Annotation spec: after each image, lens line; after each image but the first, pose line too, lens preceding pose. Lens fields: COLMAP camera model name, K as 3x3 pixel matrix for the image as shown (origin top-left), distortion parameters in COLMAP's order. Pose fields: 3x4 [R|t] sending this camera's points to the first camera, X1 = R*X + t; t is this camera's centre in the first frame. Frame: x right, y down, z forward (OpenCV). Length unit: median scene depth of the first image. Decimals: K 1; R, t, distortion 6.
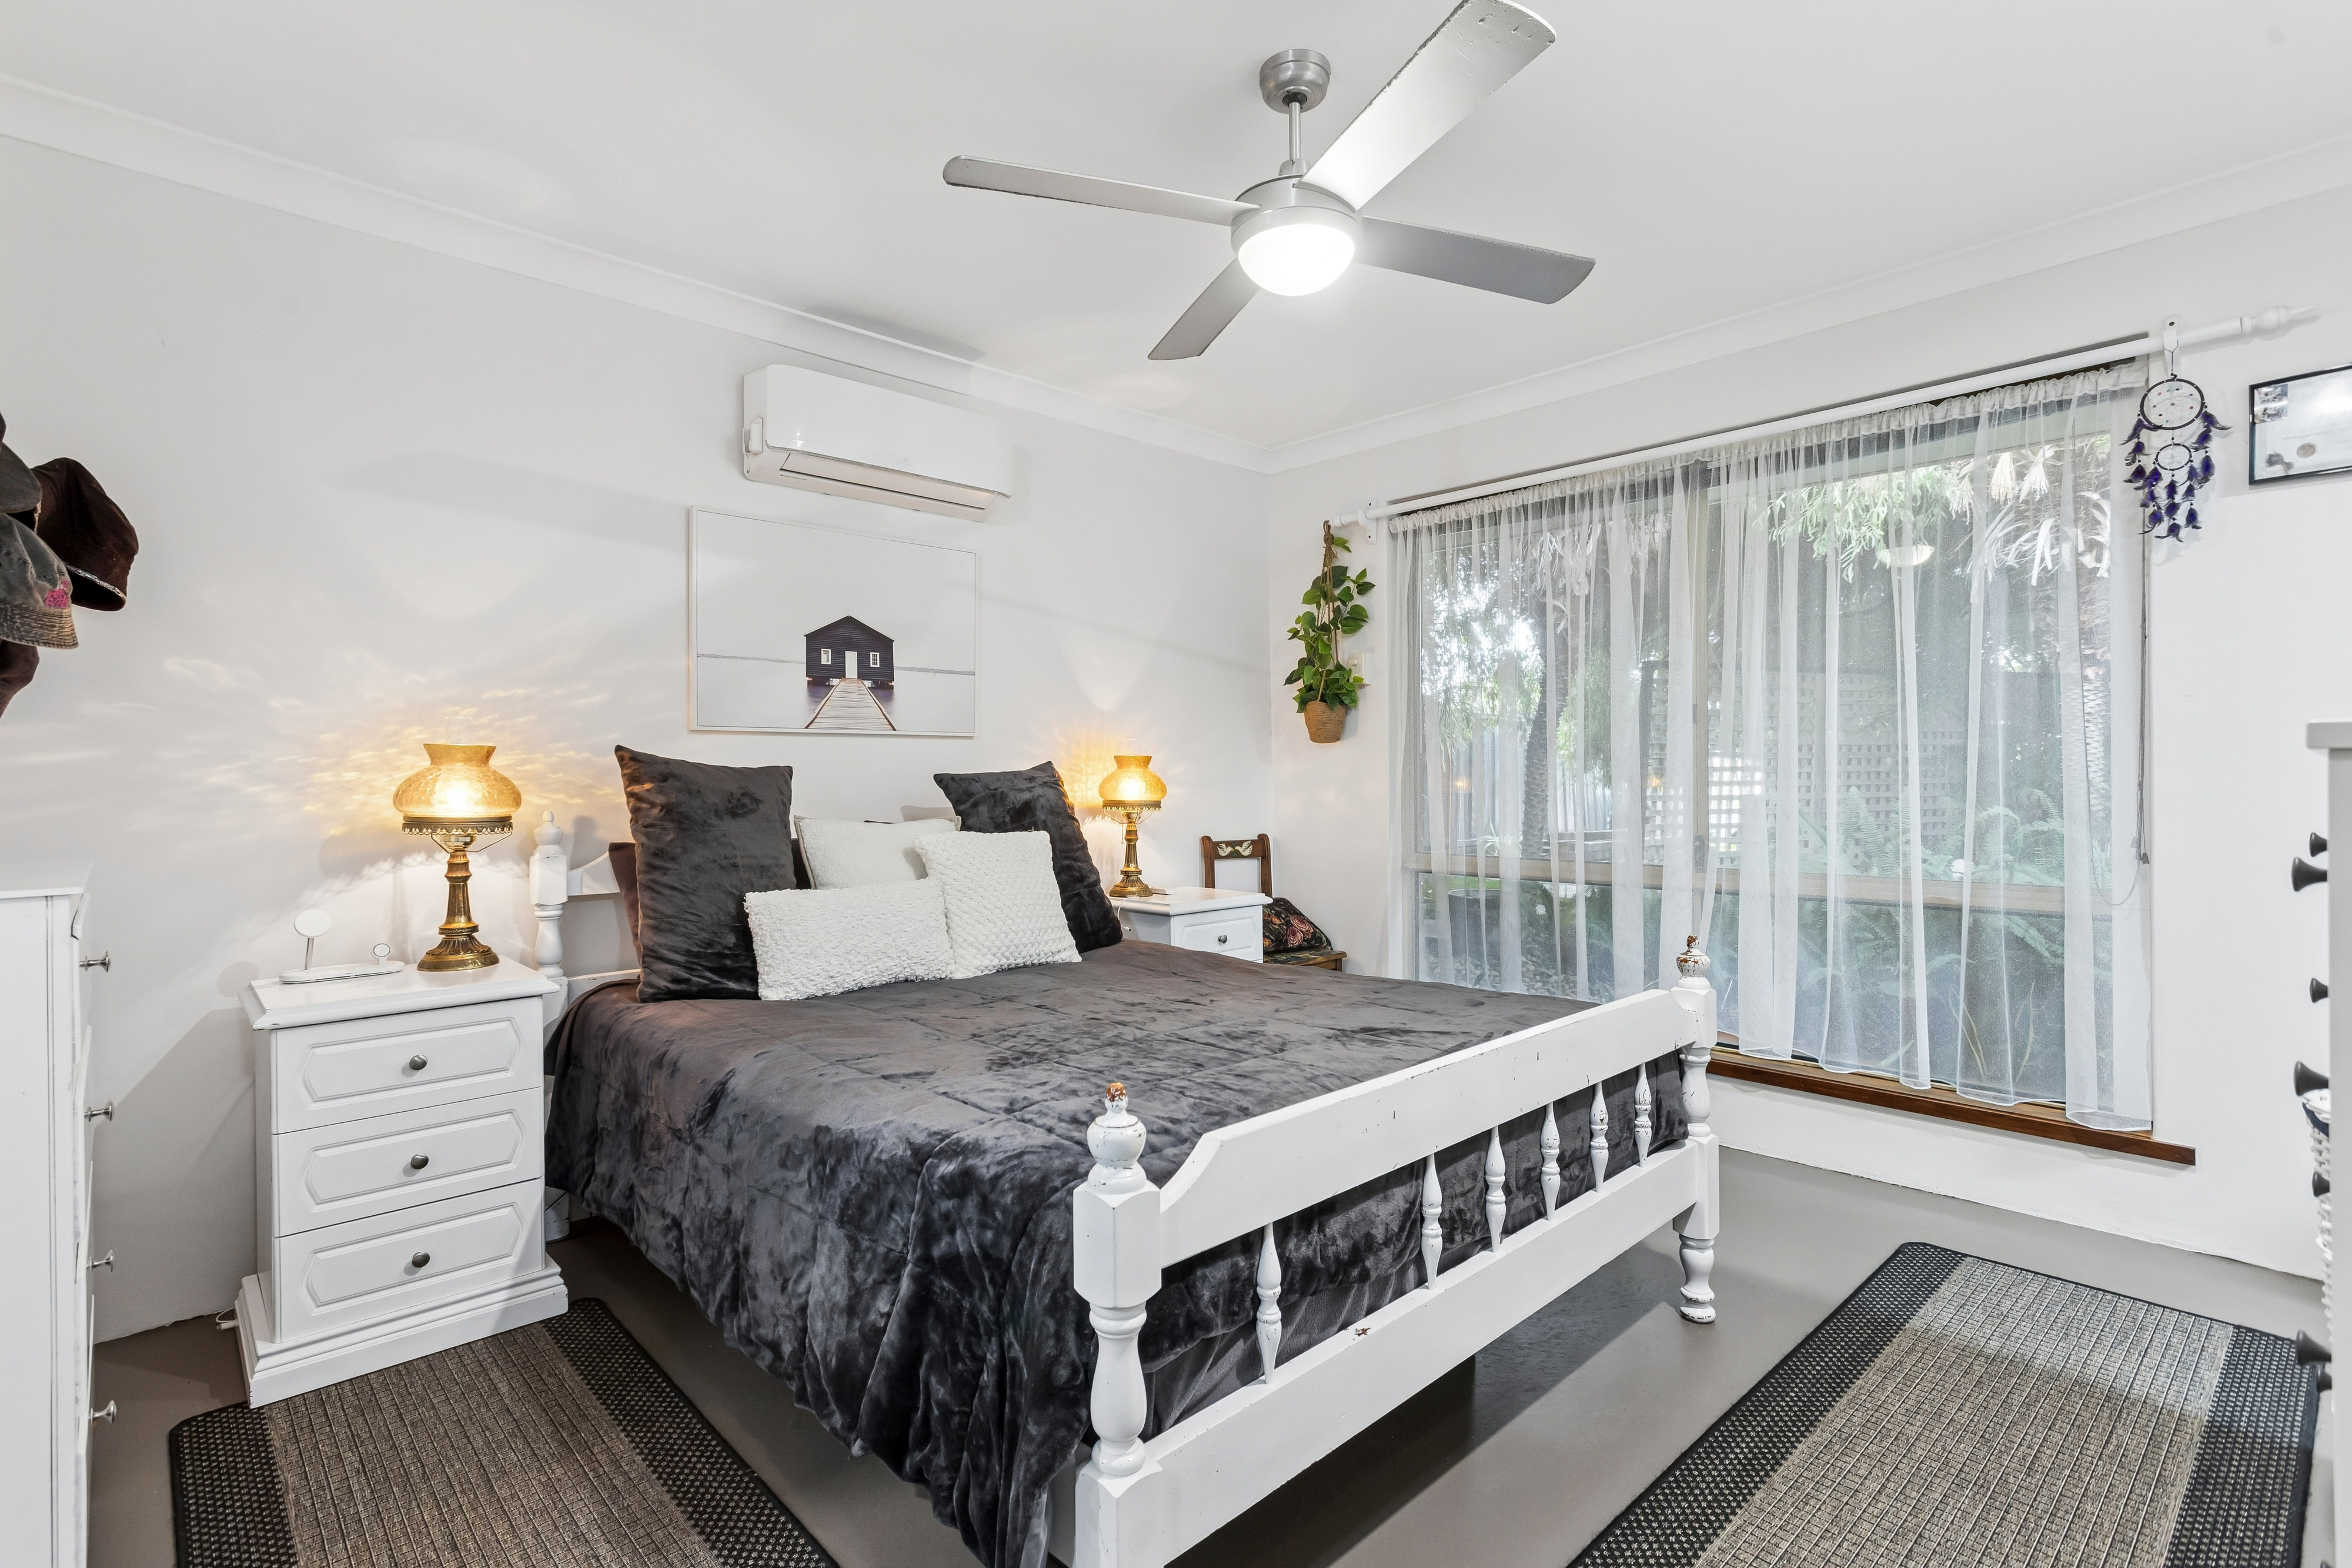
lens RADIAL K [[1108.1, 0, 1173.8], [0, 1108.1, 798.0], [0, 0, 1]] dist [-0.001322, -0.000054]
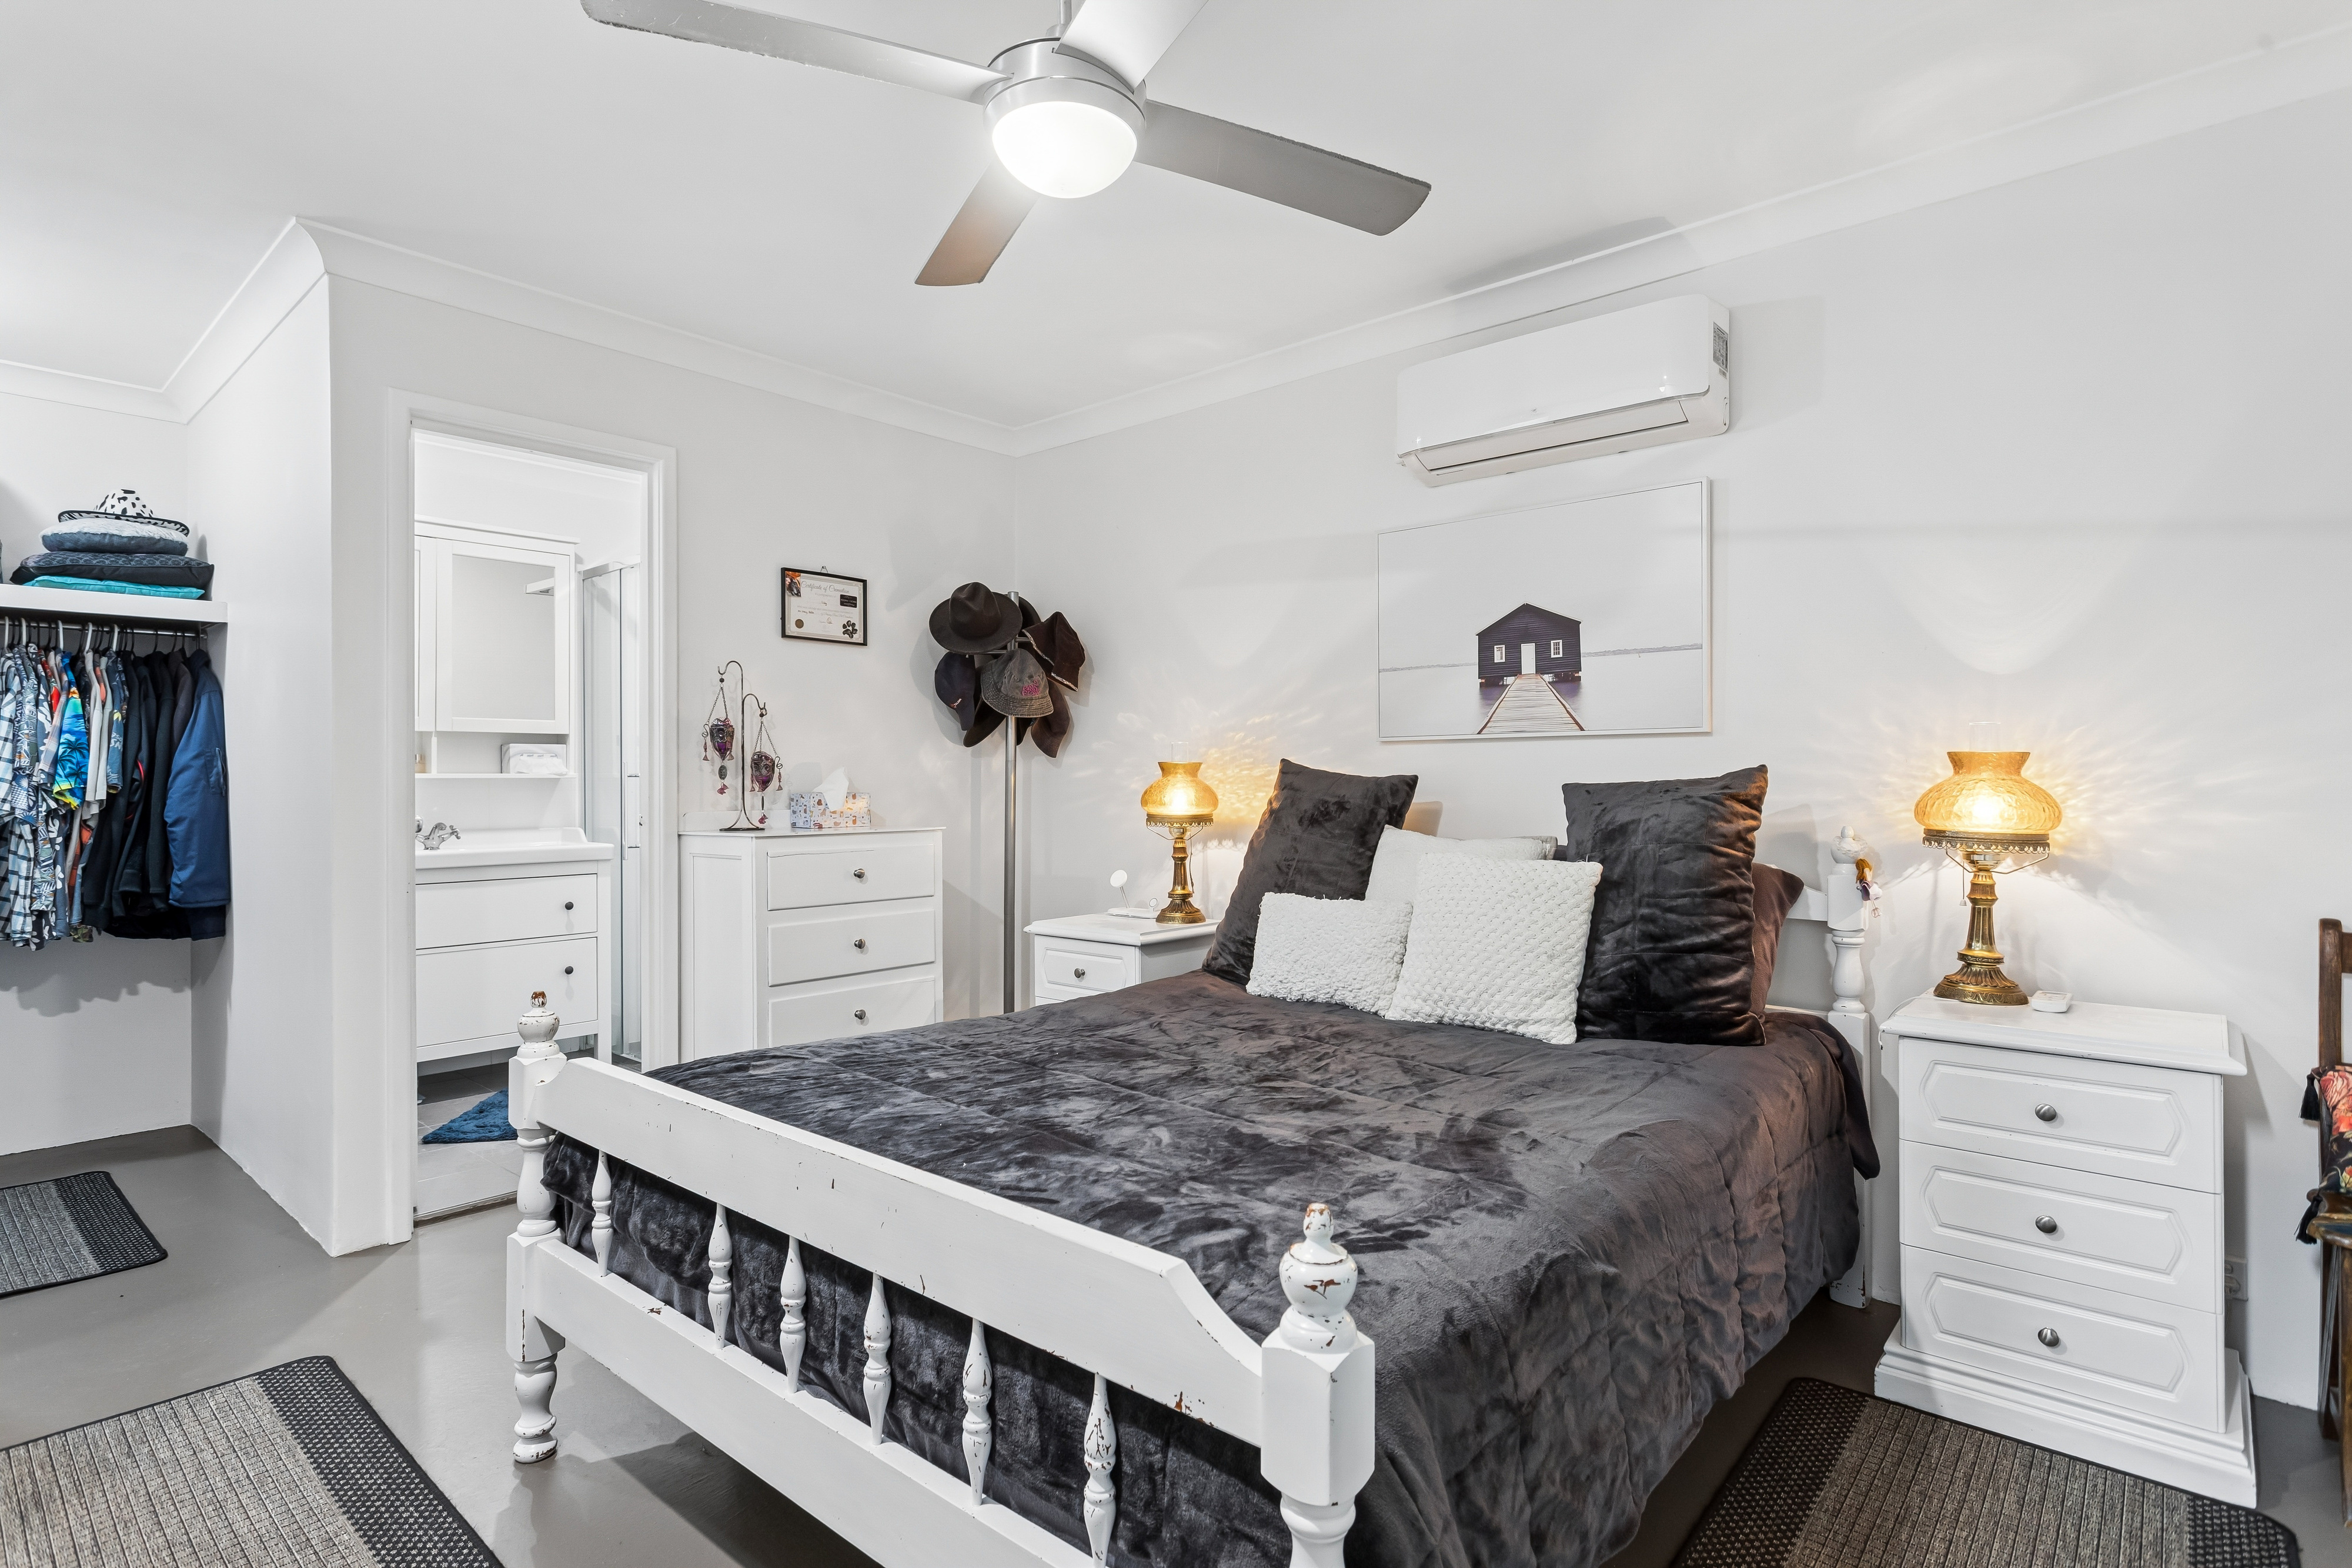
lens RADIAL K [[1193.0, 0, 1176.0], [0, 1193.0, 784.0], [0, 0, 1]] dist [0.001473, 0.000186]
pose [[0.100145, 0.000961, -0.994972, 0.625662], [-0.023036, 0.999734, -0.001353, -0.013605], [0.994706, 0.023055, 0.100140, 0.636272]]
